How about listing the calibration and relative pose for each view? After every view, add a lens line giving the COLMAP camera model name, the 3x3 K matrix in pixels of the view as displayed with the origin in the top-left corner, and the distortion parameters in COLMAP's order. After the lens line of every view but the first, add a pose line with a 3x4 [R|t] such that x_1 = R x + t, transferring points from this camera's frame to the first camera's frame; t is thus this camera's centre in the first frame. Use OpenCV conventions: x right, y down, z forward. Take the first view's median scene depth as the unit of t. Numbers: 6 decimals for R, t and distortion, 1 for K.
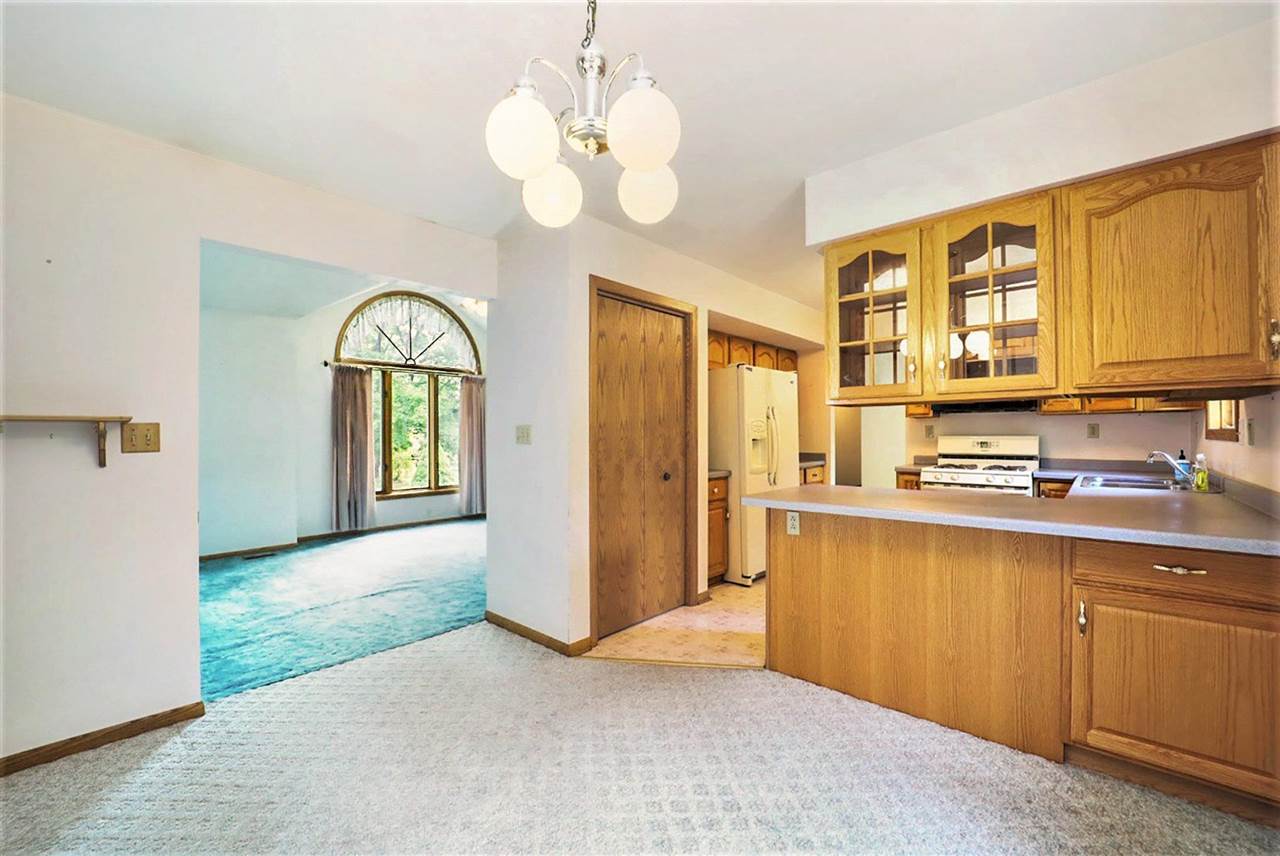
lens RADIAL K [[538.4, 0, 636.9], [0, 538.4, 432.7], [0, 0, 1]] dist [-0.003075, -0.000381]
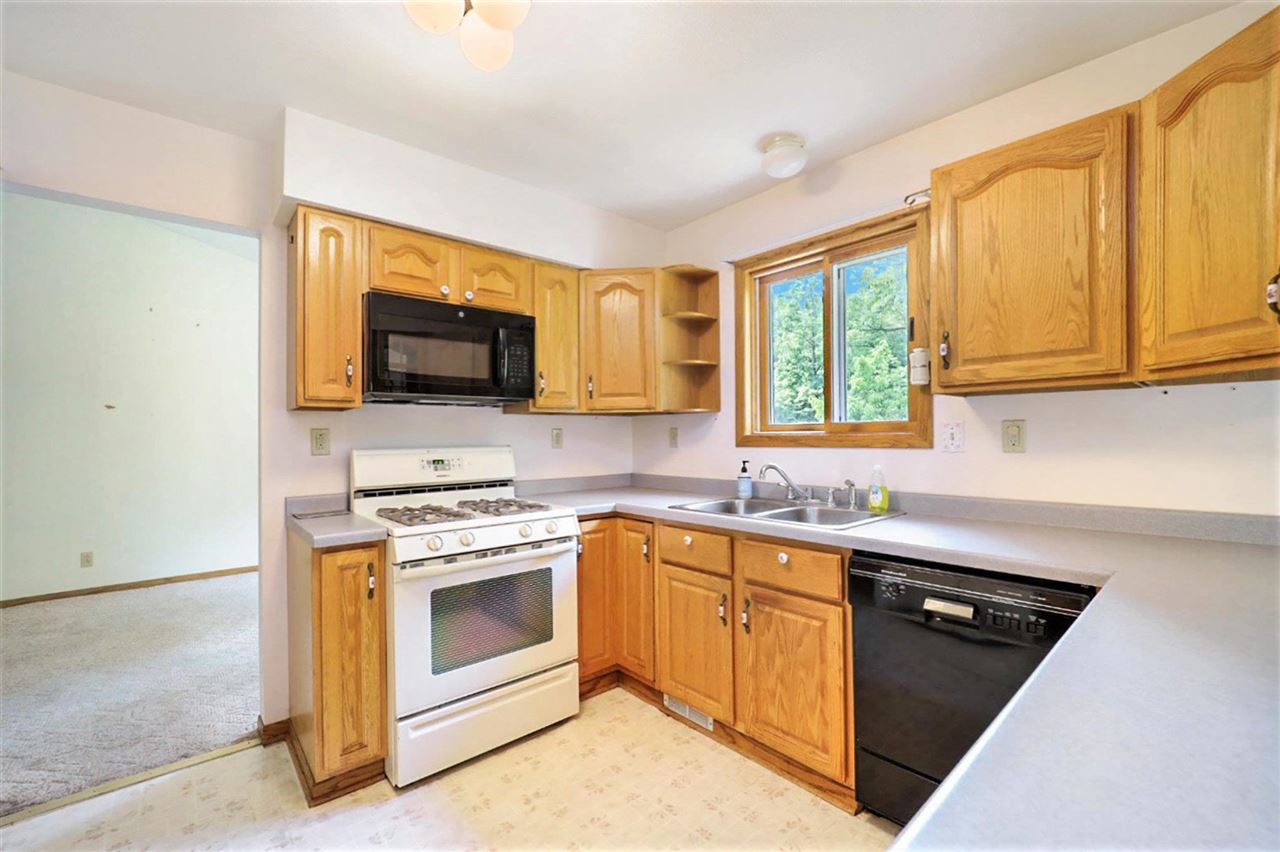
lens RADIAL K [[538.4, 0, 636.9], [0, 538.4, 430.7], [0, 0, 1]] dist [-0.003075, -0.000381]
pose [[0.124395, 0.008278, 0.992198, 0.144351], [0.004577, 0.999950, -0.008916, -0.006065], [-0.992222, 0.005650, 0.124351, 0.772179]]
